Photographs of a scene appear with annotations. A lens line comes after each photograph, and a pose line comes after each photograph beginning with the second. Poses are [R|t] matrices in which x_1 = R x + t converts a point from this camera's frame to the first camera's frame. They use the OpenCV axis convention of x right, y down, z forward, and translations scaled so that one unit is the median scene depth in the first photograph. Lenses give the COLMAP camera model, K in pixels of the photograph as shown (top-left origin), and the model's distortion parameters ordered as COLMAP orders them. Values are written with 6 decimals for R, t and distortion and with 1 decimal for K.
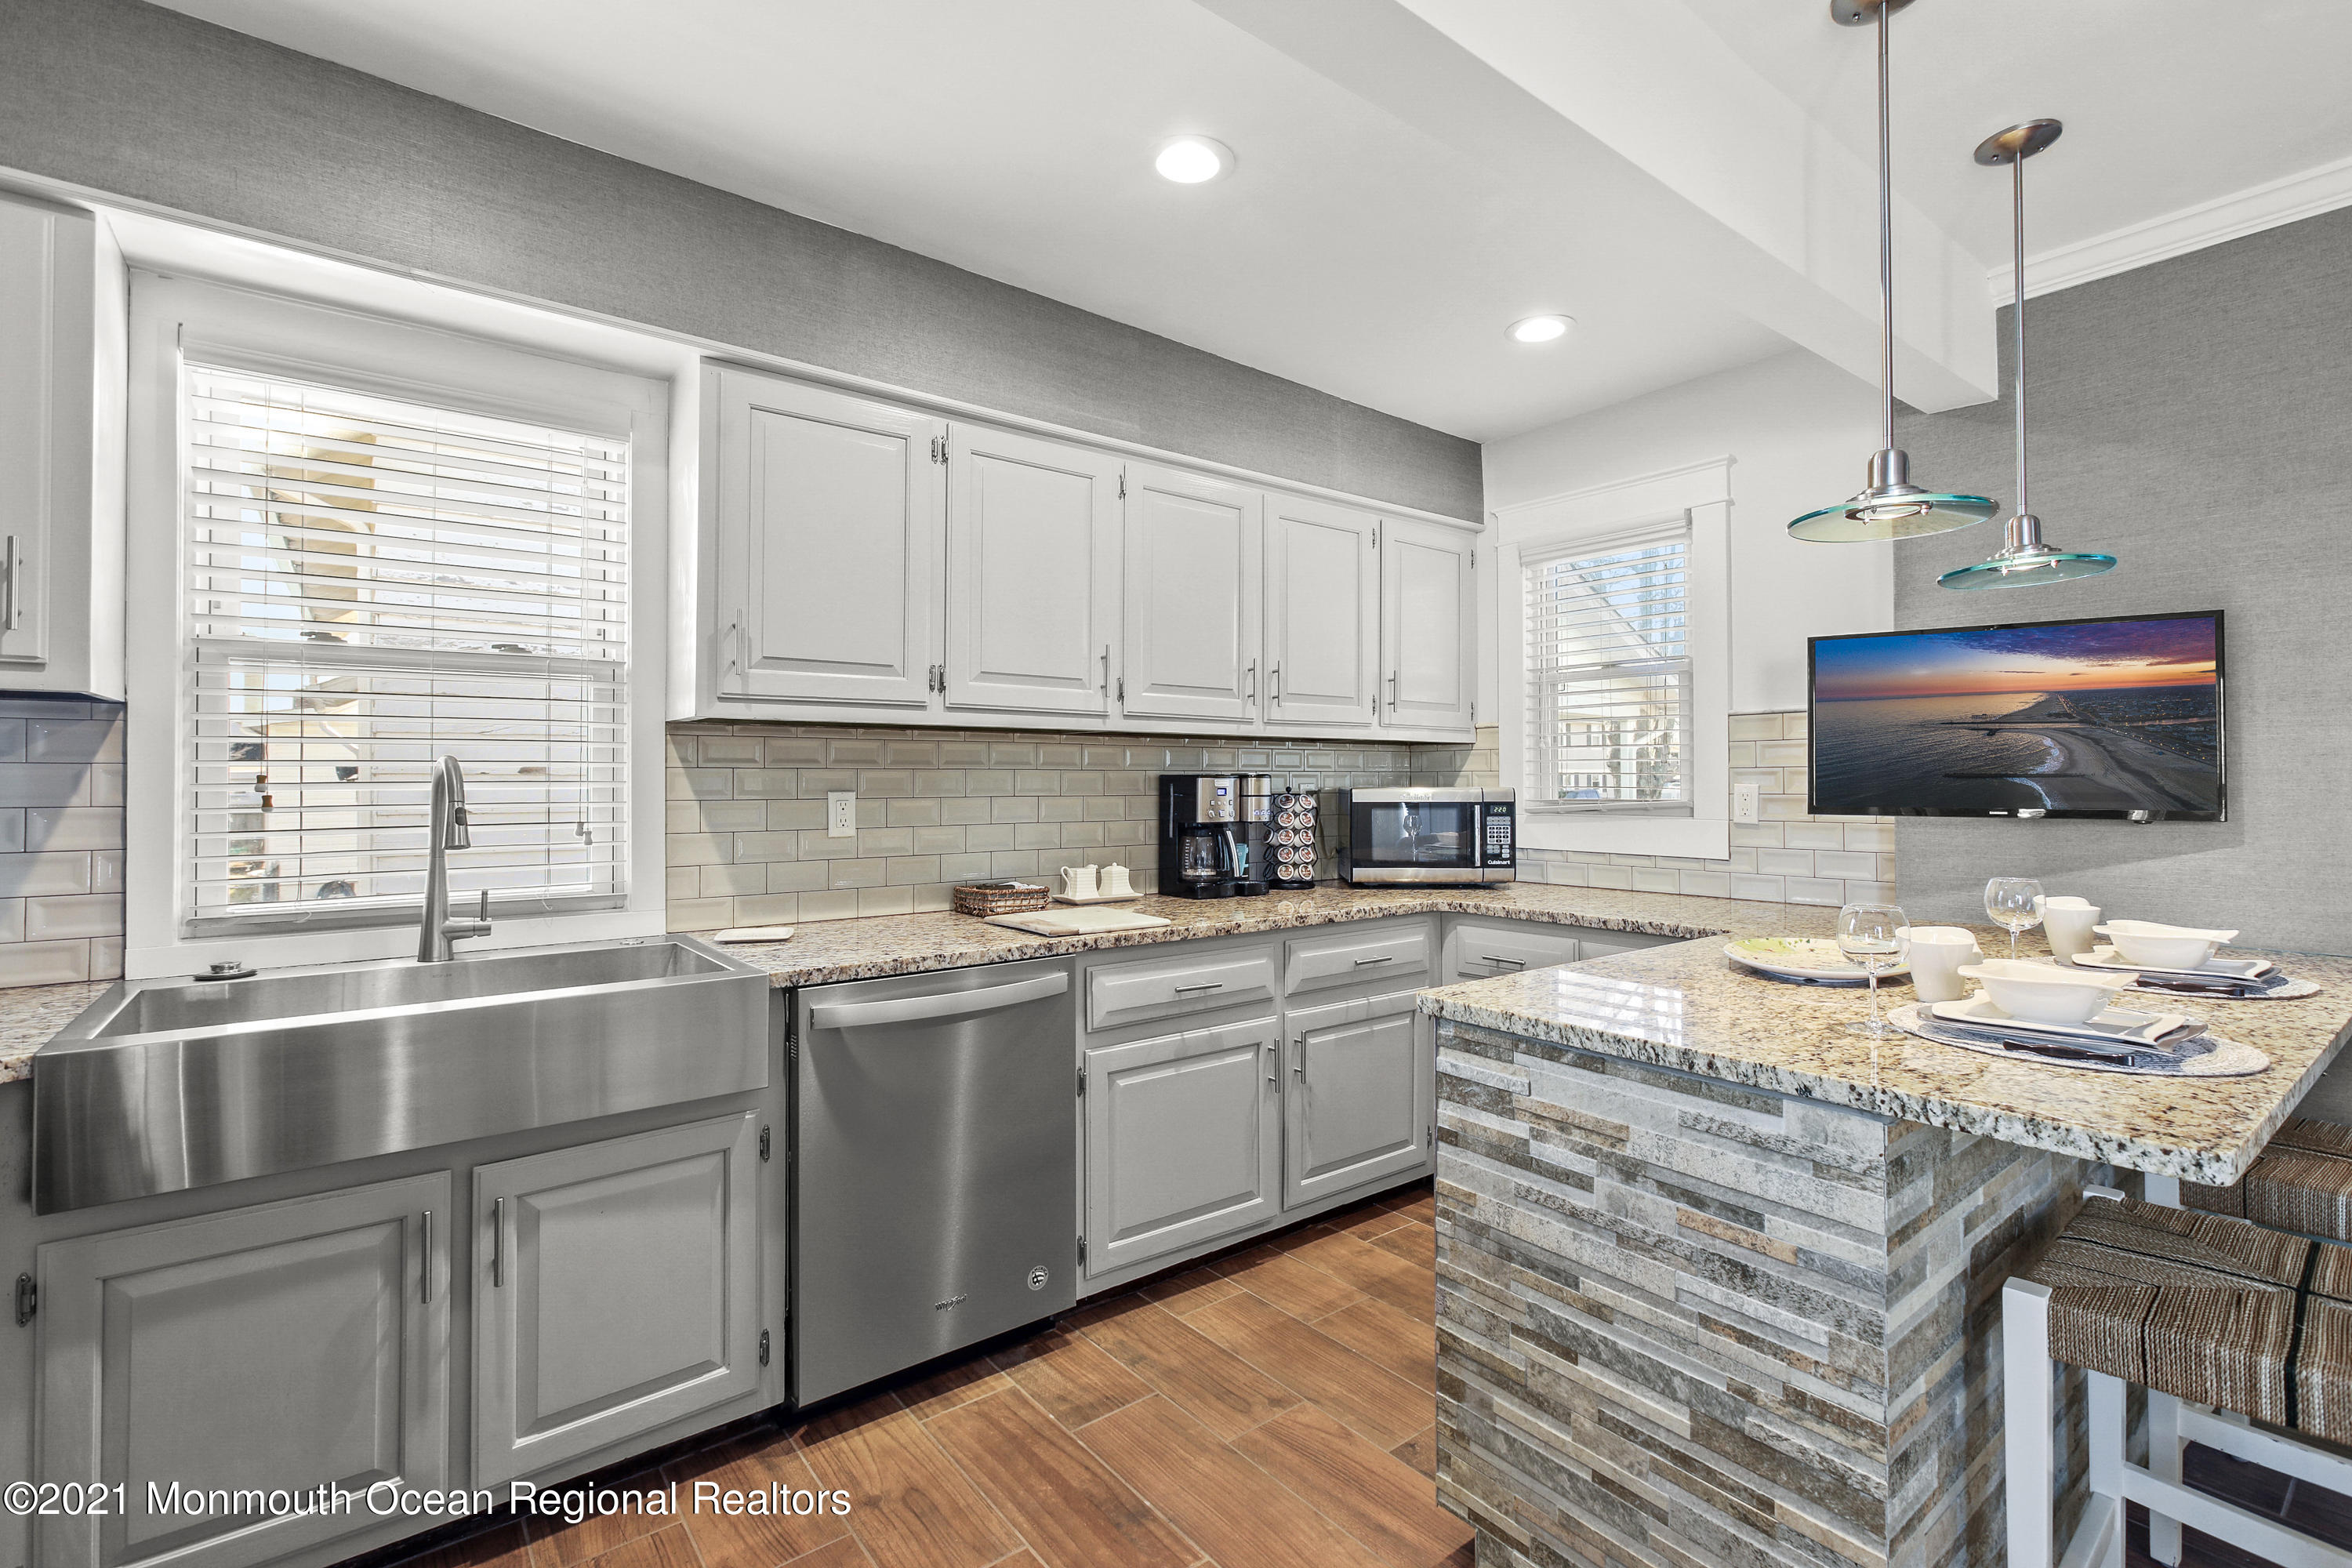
lens RADIAL K [[1058.4, 0, 1180.9], [0, 1058.4, 779.2], [0, 0, 1]] dist [0.001541, 0.002444]
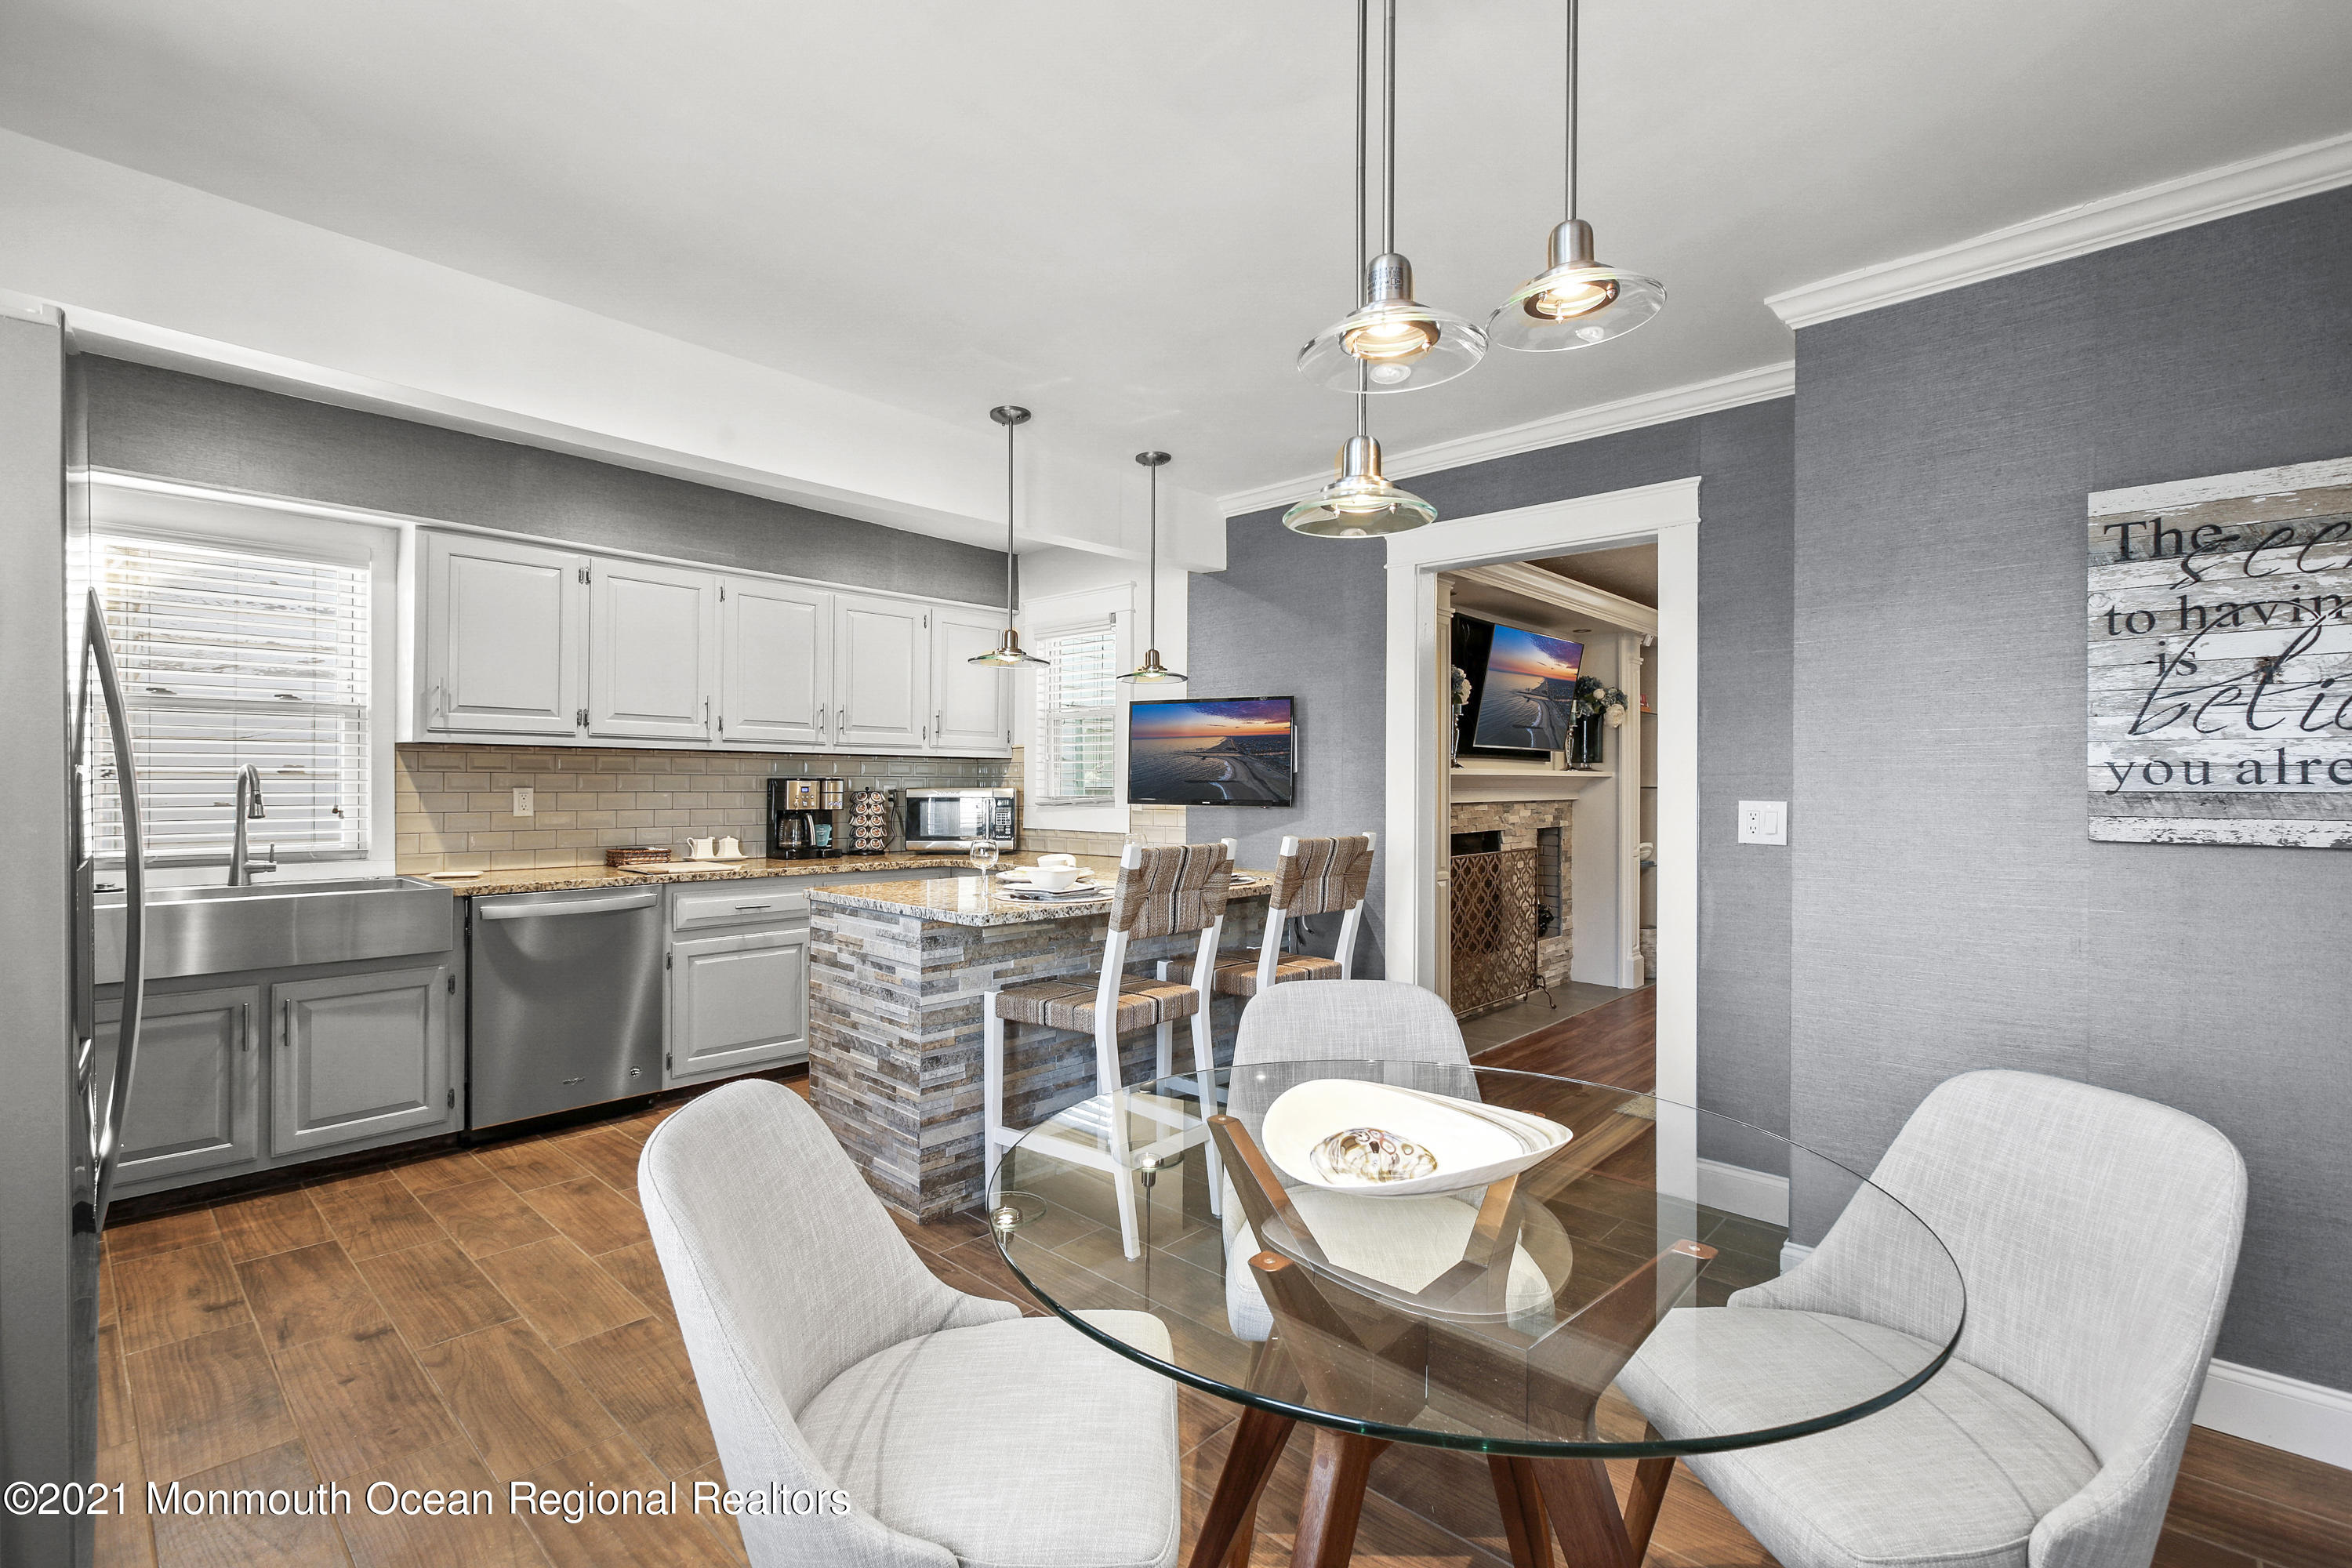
lens RADIAL K [[1058.4, 0, 1184.2], [0, 1058.4, 794.7], [0, 0, 1]] dist [0.001541, 0.002444]
pose [[0.987993, 0.004454, 0.154436, 0.476803], [-0.006186, 0.999923, 0.010731, -0.000698], [-0.154376, -0.011557, 0.987945, -0.824201]]
